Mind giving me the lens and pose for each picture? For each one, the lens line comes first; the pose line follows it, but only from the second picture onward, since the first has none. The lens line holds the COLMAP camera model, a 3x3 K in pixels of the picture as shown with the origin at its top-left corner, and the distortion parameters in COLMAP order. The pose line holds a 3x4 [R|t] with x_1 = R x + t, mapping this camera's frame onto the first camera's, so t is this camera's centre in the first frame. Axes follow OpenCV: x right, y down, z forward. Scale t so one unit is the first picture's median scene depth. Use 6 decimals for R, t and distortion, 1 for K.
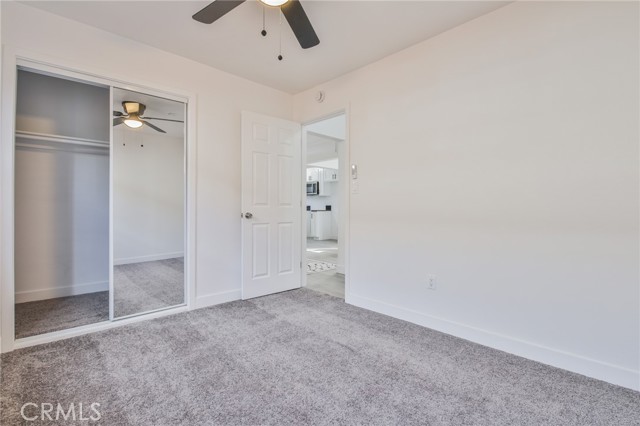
lens RADIAL K [[292.0, 0, 320.1], [0, 292.0, 207.7], [0, 0, 1]] dist [-0.005624, -0.007308]
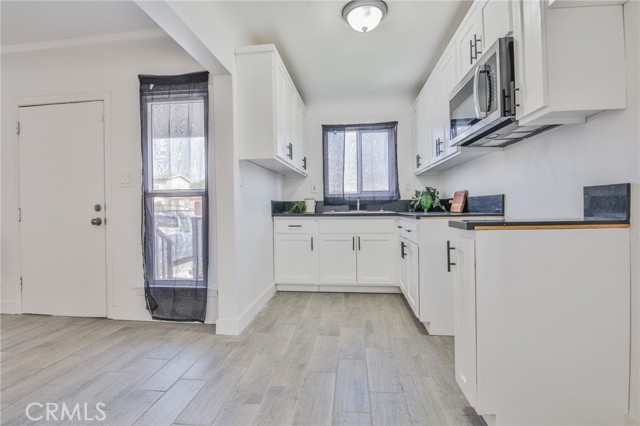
lens RADIAL K [[292.0, 0, 321.4], [0, 292.0, 209.2], [0, 0, 1]] dist [-0.005624, -0.007308]
pose [[0.666810, -0.000188, -0.745228, 0.040332], [0.005482, 0.999974, 0.004653, 0.002319], [0.745208, -0.007188, 0.666794, 0.820152]]
